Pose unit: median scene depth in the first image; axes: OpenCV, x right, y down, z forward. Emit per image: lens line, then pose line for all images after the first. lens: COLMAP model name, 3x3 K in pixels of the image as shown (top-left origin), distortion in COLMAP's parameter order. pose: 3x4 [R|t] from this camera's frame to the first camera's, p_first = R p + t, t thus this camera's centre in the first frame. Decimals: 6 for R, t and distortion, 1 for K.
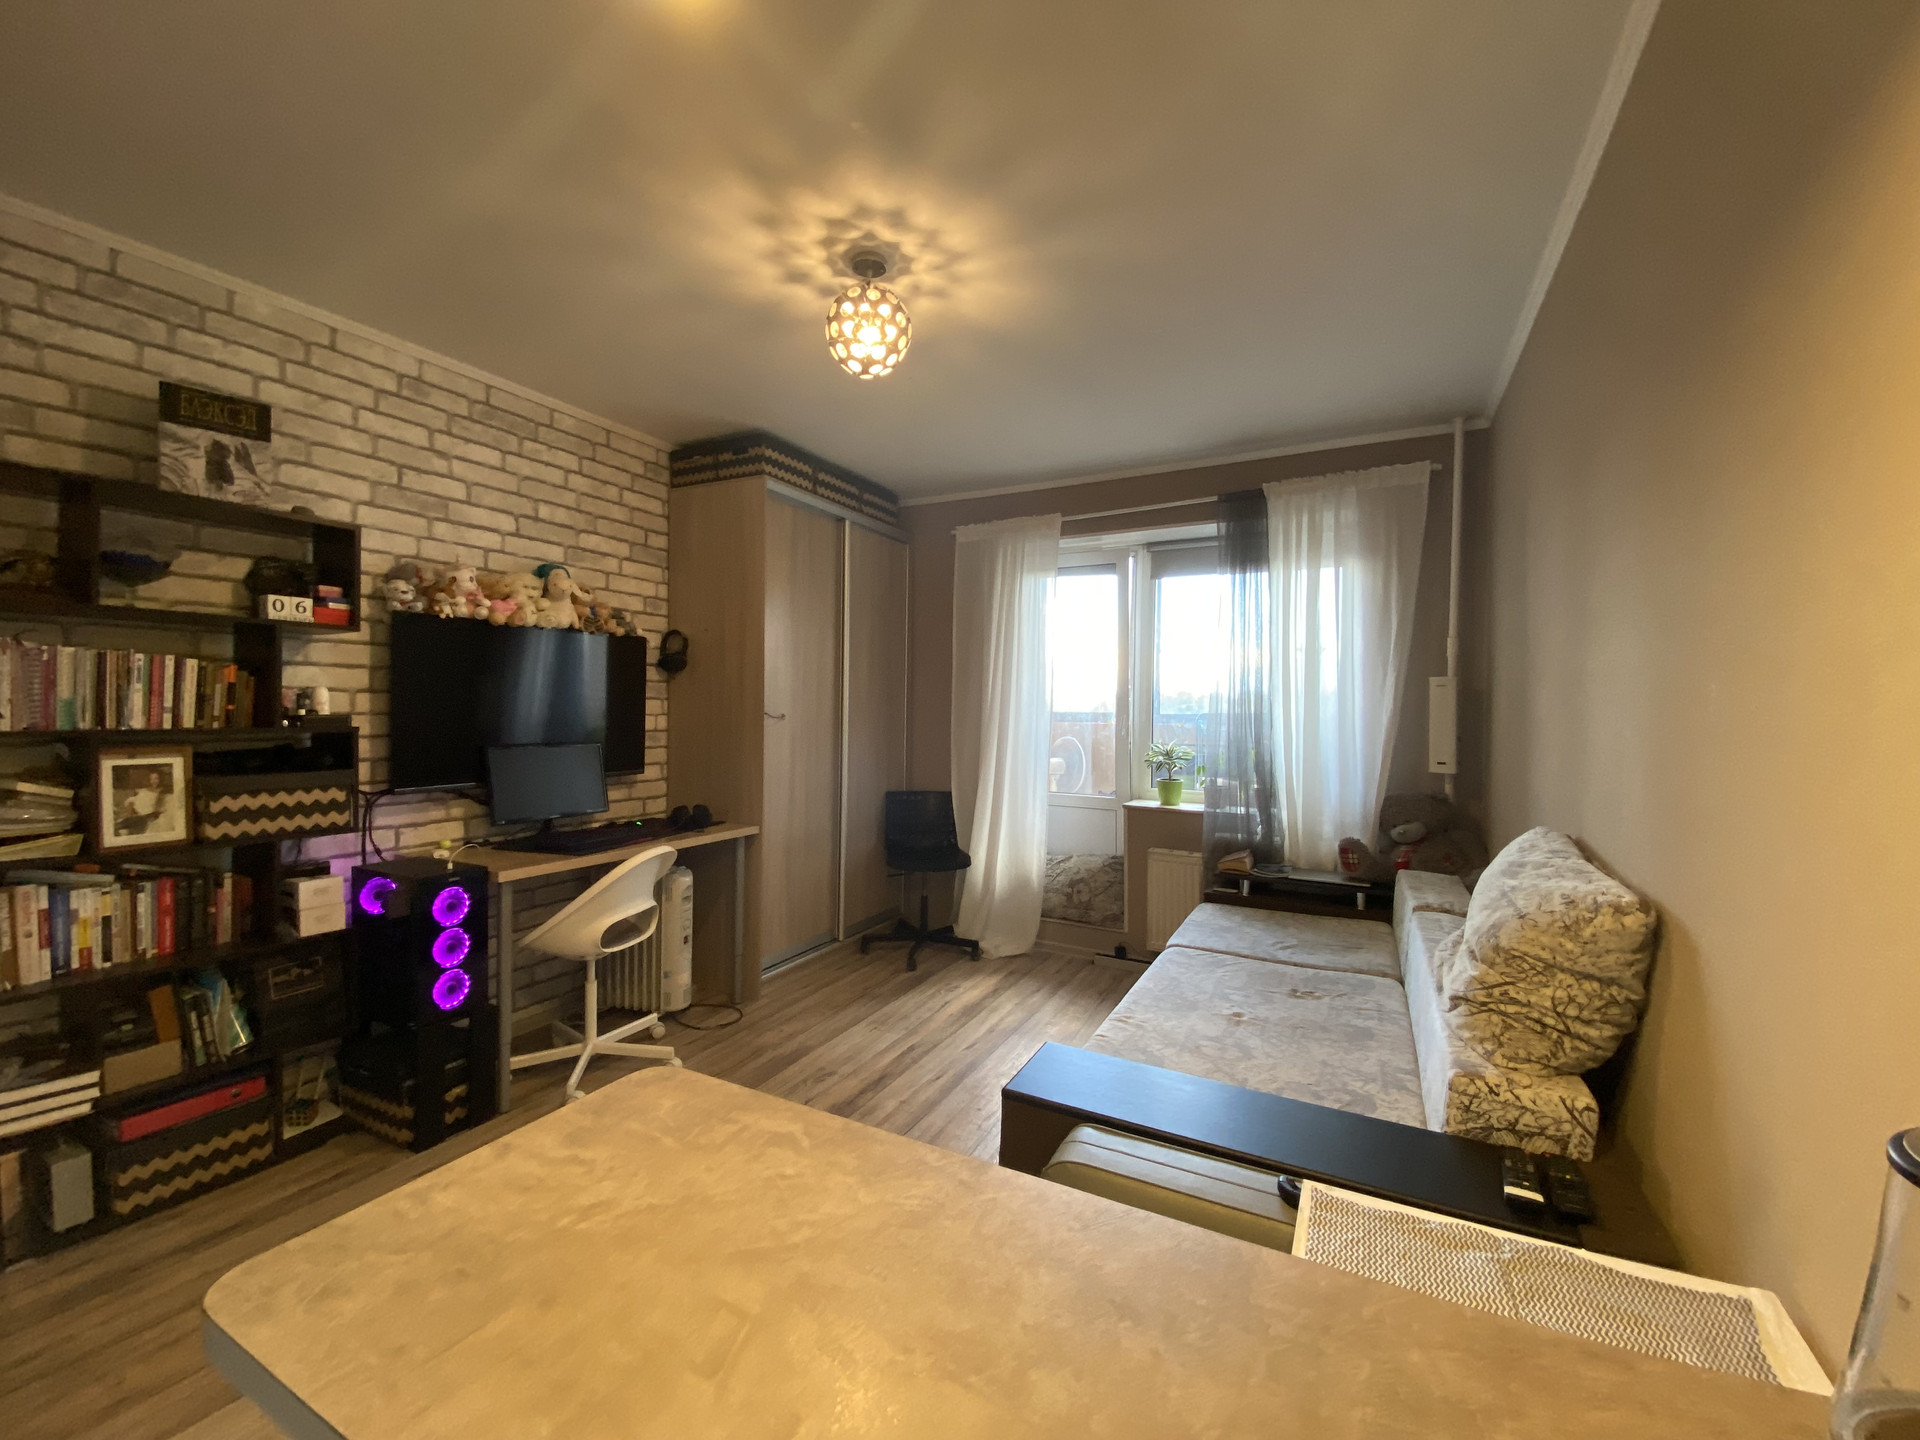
lens RADIAL K [[774.1, 0, 946.2], [0, 774.1, 725.7], [0, 0, 1]] dist [0.052202, -0.040468]
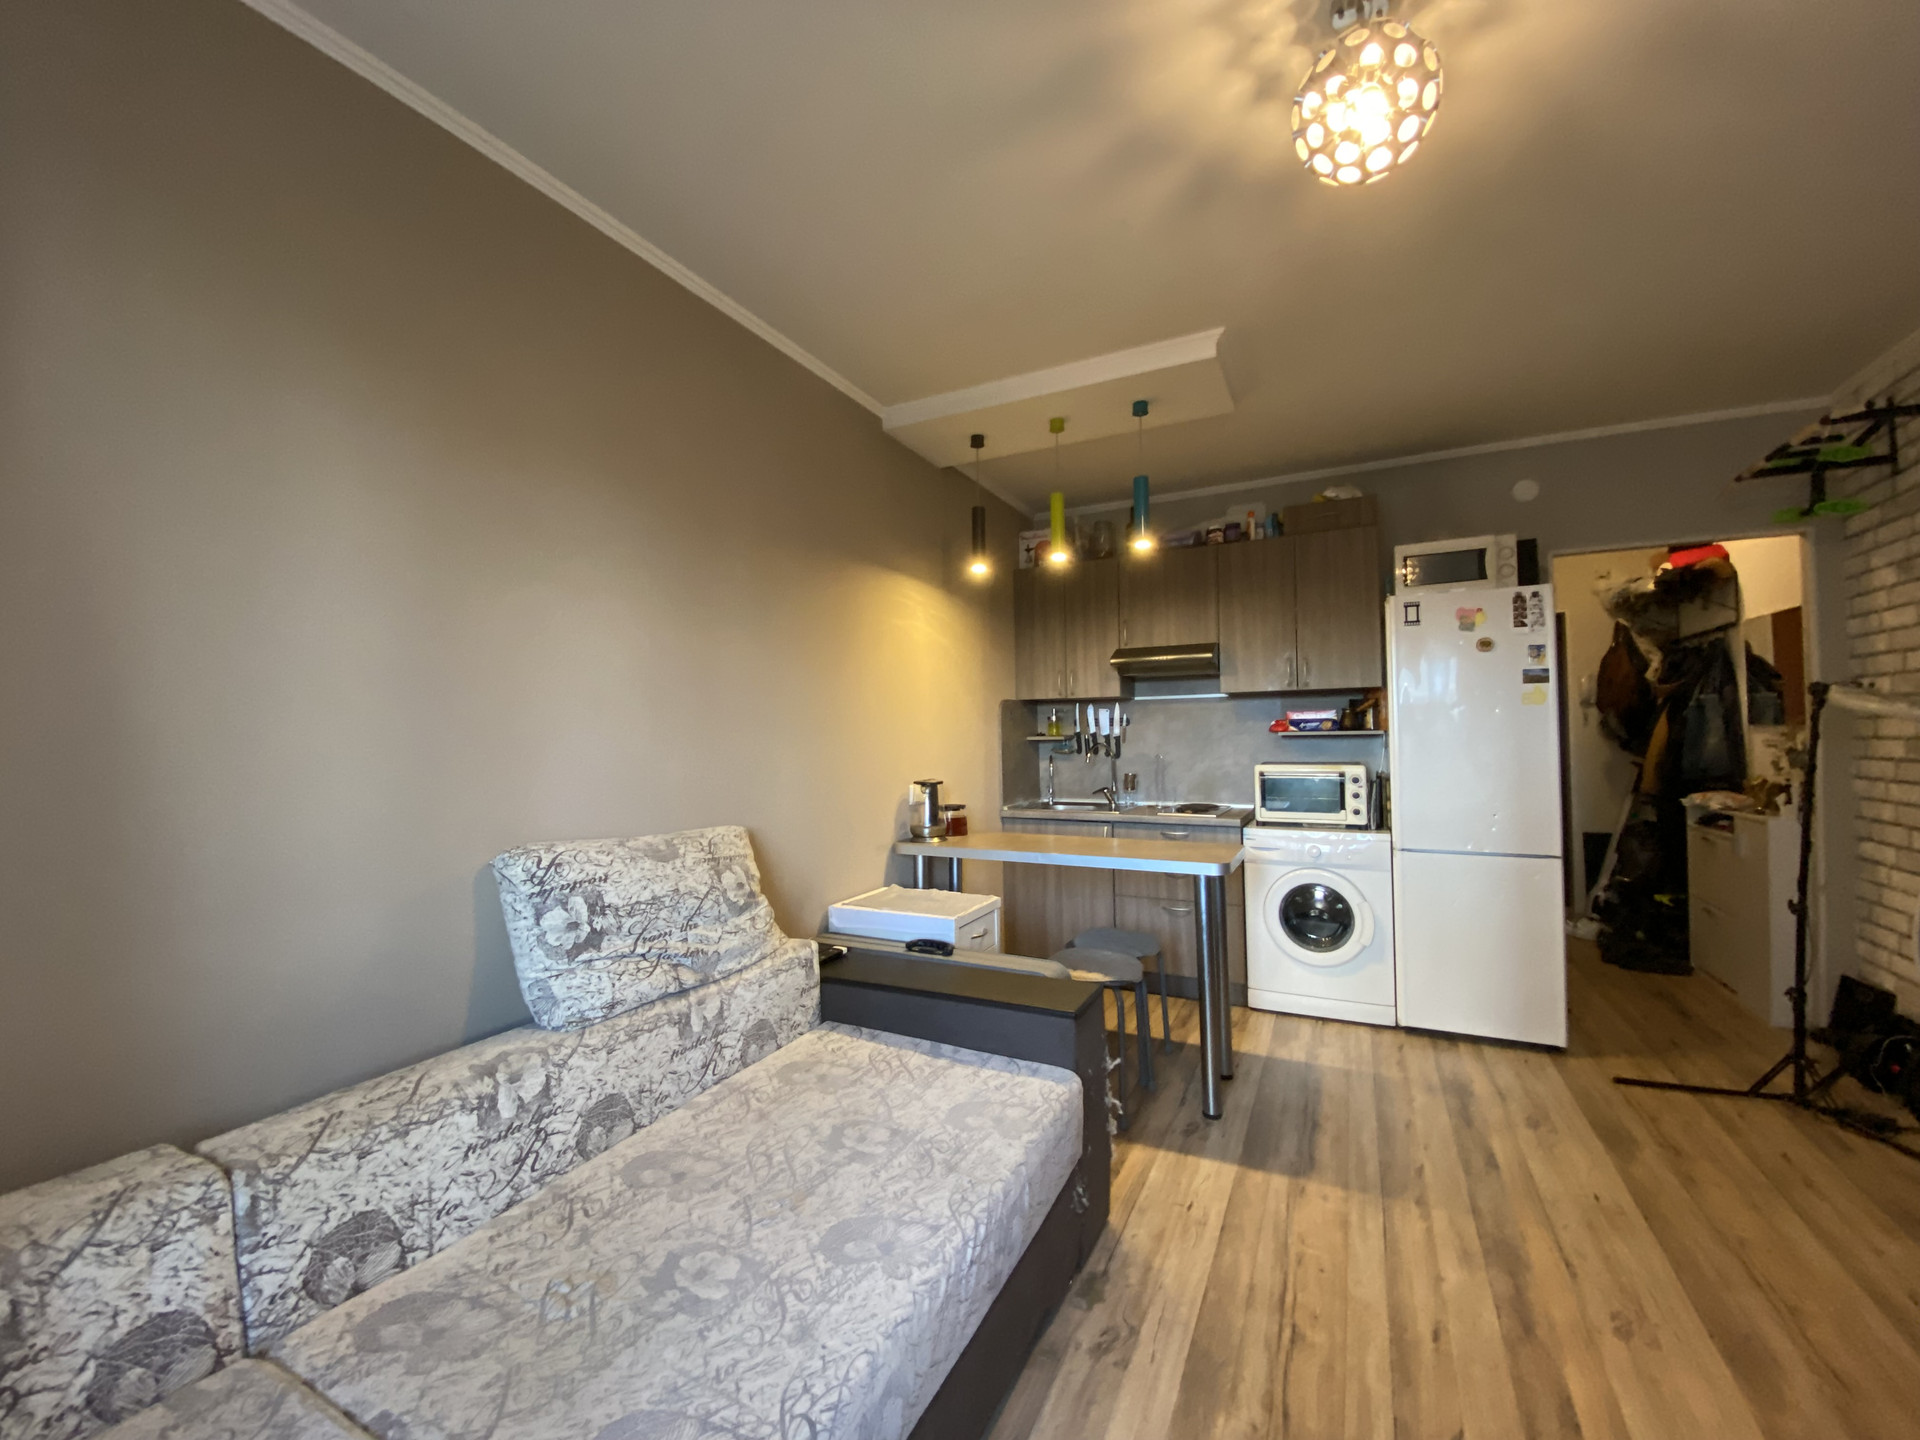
lens RADIAL K [[796.7, 0, 960.0], [0, 796.7, 720.0], [0, 0, 1]] dist [0.026223, -0.023920]
pose [[-0.999568, 0.003930, -0.029119, 0.156114], [0.003975, 0.999991, -0.001492, -0.002730], [0.029113, -0.001607, -0.999575, 1.025009]]
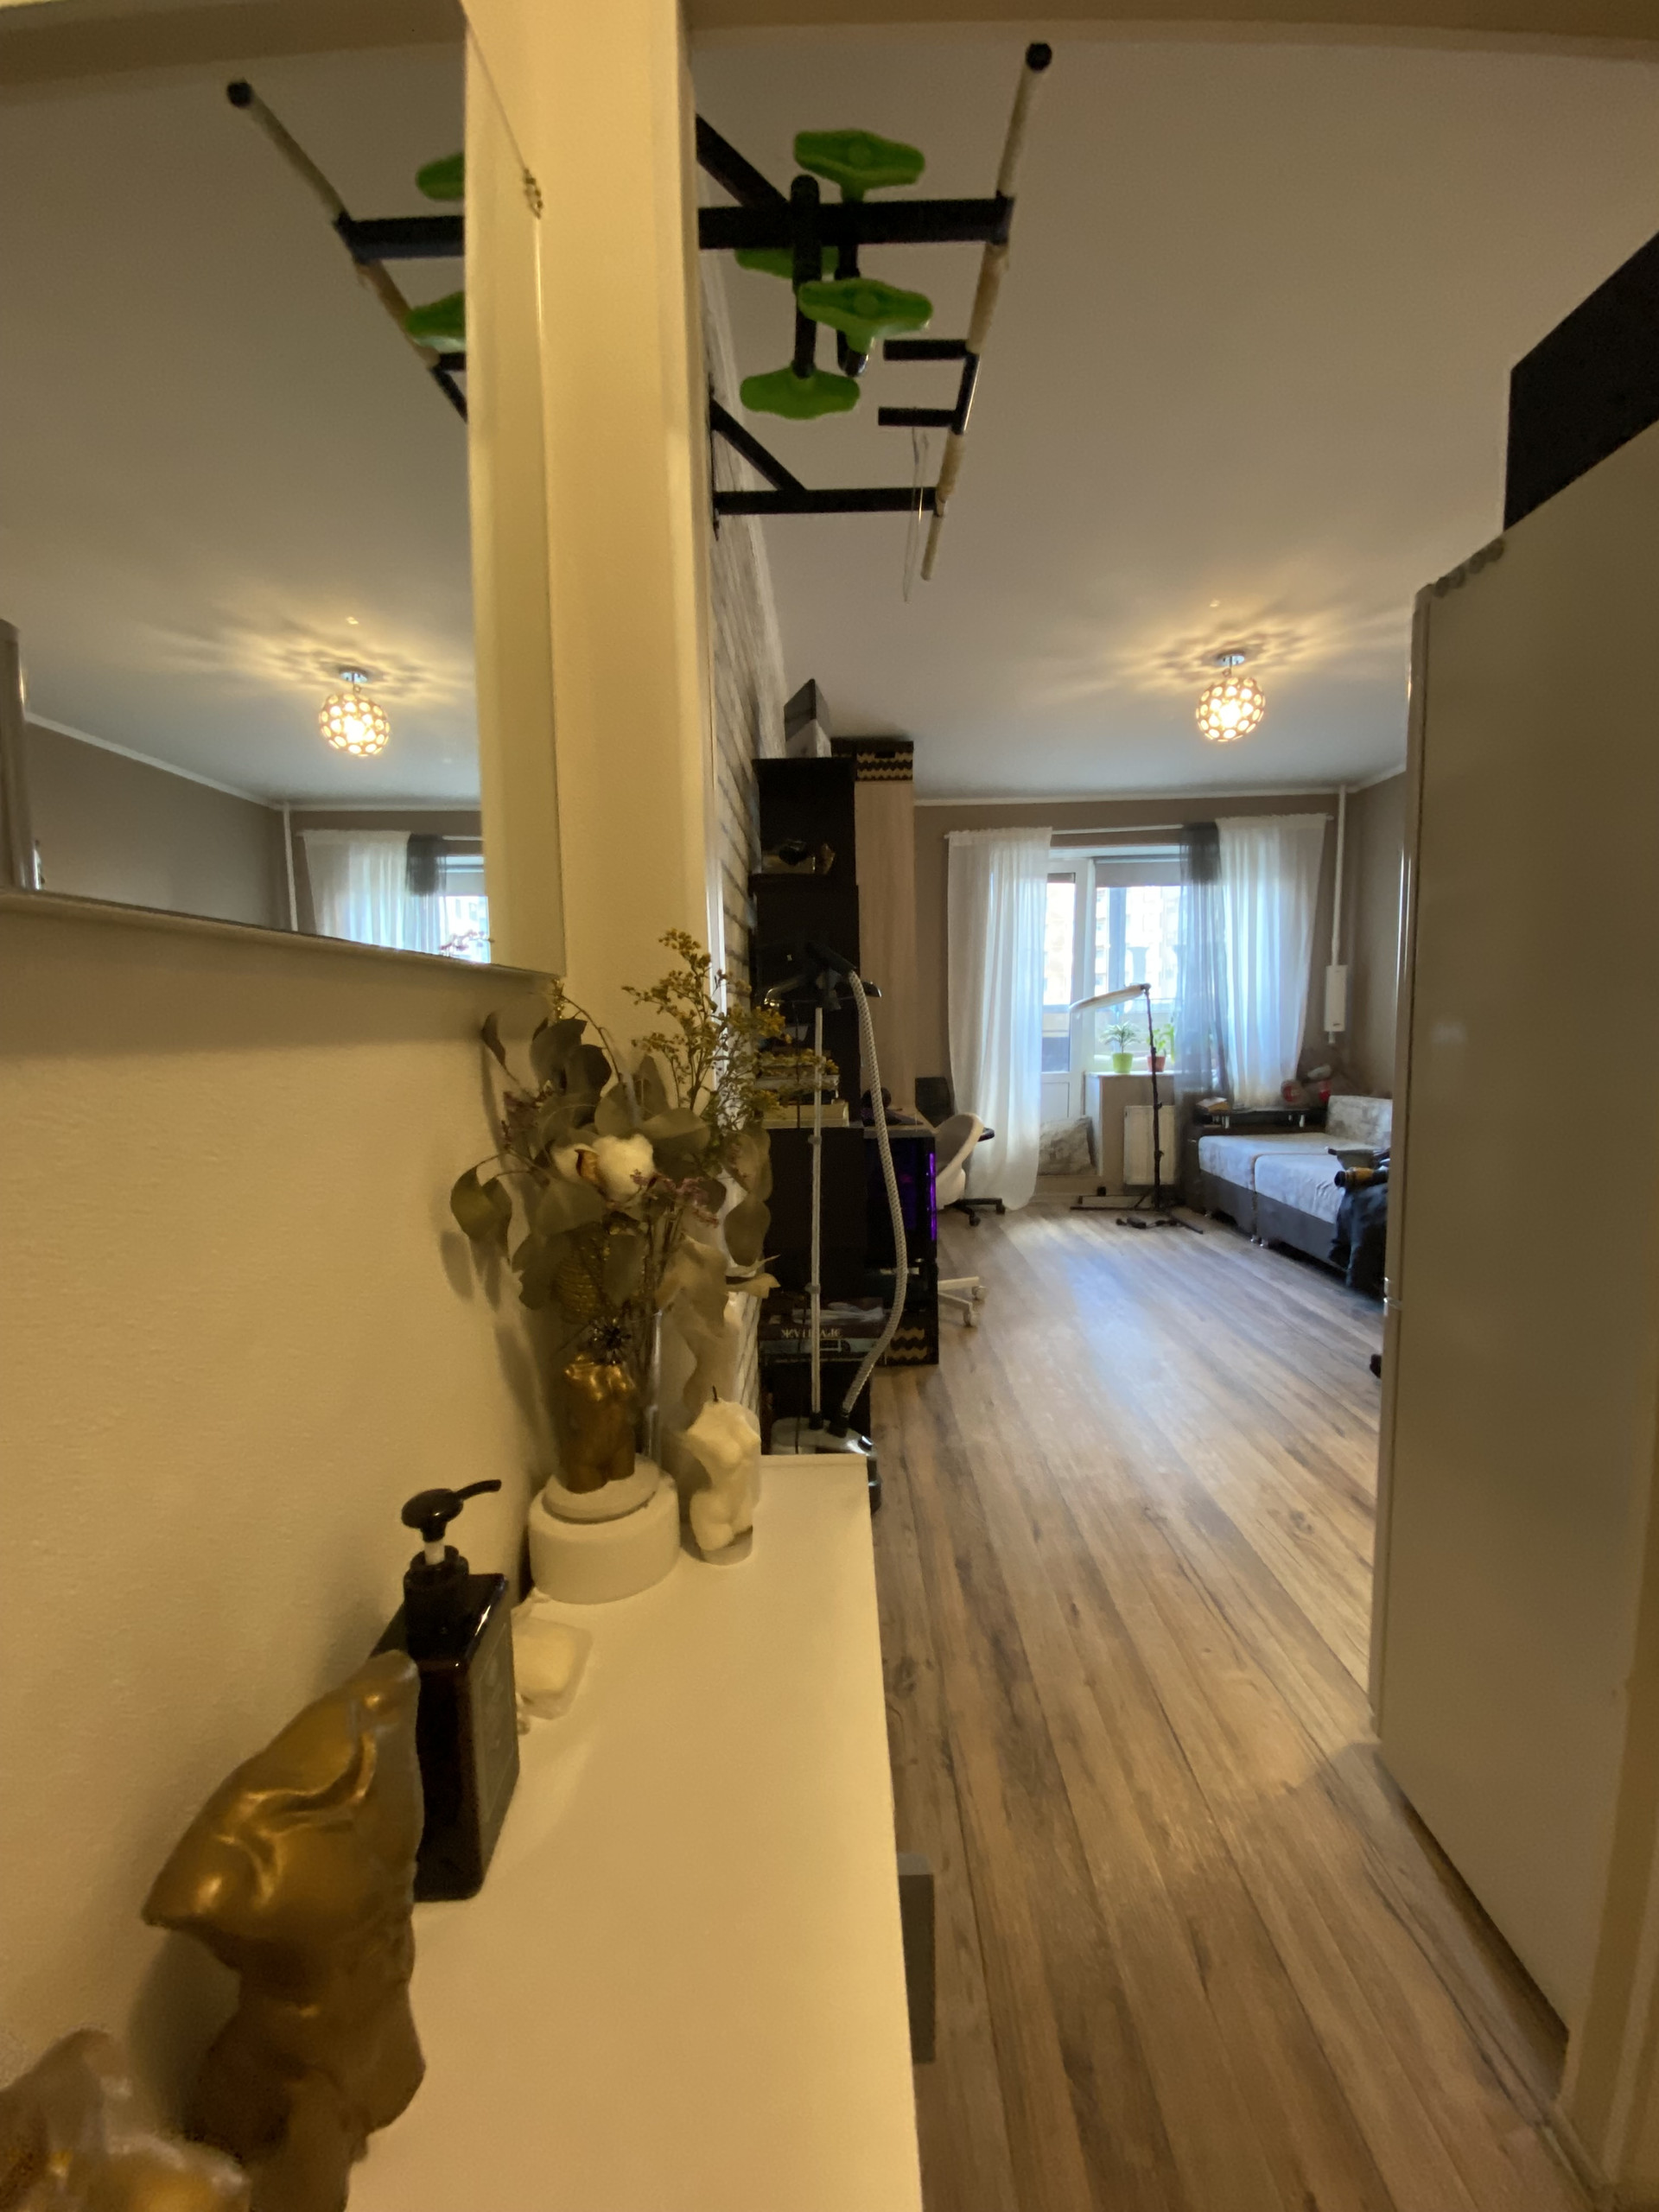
lens RADIAL K [[891.8, 0, 833.4], [0, 891.8, 1103.7], [0, 0, 1]] dist [0.052202, -0.040468]
pose [[0.886198, -0.076197, 0.456997, -0.929215], [0.042309, 0.995571, 0.083952, 0.014088], [-0.461370, -0.055063, 0.885497, -0.072652]]
